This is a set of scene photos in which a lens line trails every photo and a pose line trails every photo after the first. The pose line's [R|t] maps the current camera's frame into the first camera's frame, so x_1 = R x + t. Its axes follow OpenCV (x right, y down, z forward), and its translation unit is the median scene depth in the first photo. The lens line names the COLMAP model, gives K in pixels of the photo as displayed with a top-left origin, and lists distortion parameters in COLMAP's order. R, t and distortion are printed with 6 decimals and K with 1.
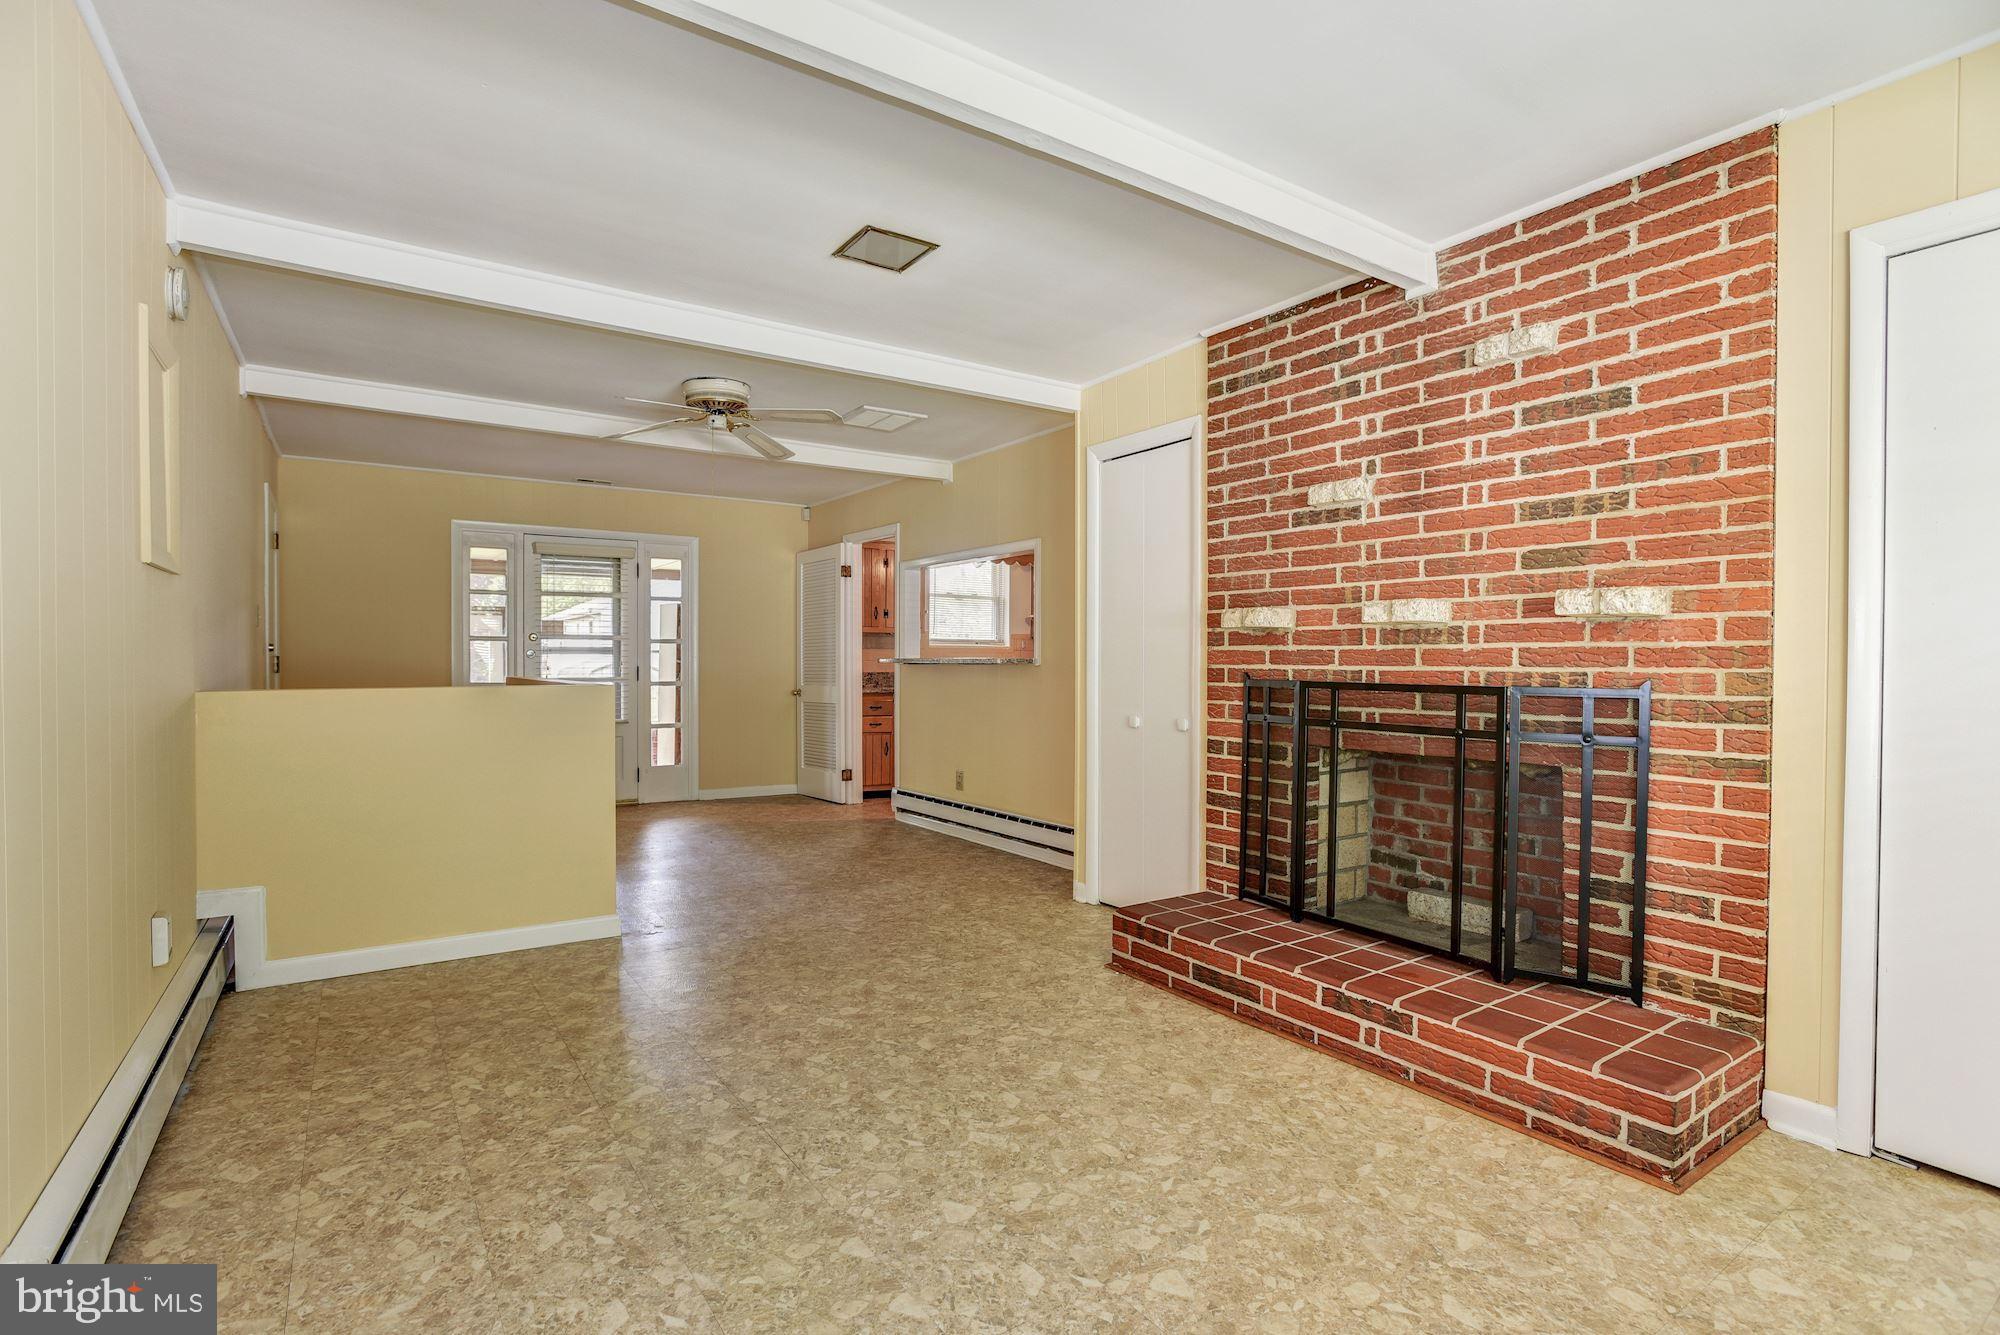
lens RADIAL K [[956.5, 0, 1007.6], [0, 956.5, 676.6], [0, 0, 1]] dist [-0.034962, 0.013578]
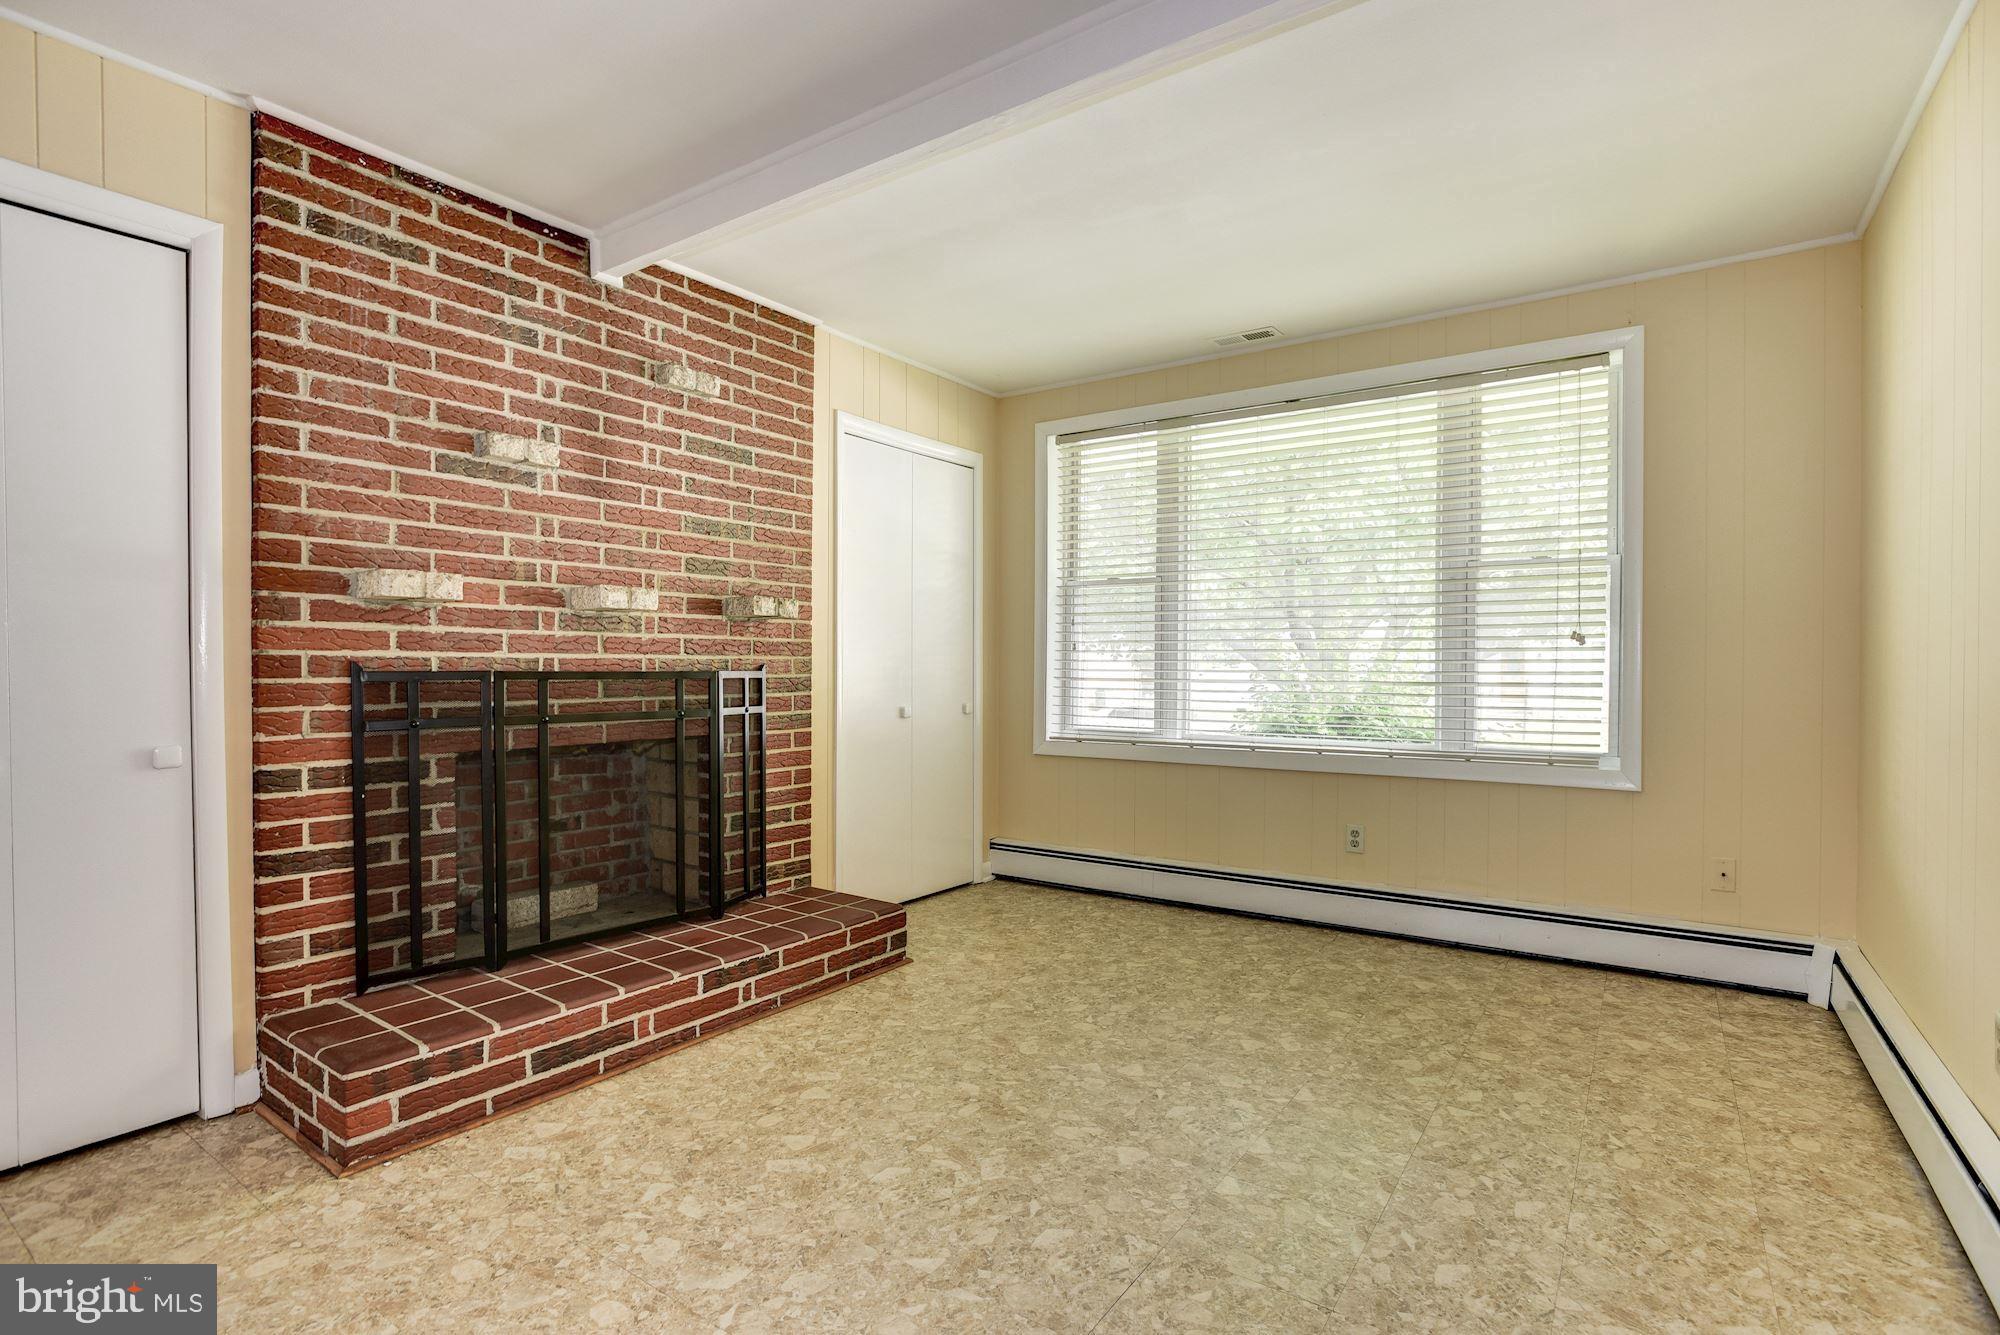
lens RADIAL K [[956.5, 0, 982.3], [0, 956.5, 673.9], [0, 0, 1]] dist [-0.034962, 0.013578]
pose [[-0.332690, -0.013252, 0.942943, -0.641268], [0.009893, 0.999797, 0.017542, -0.003610], [-0.942984, 0.015164, -0.332491, 0.958772]]
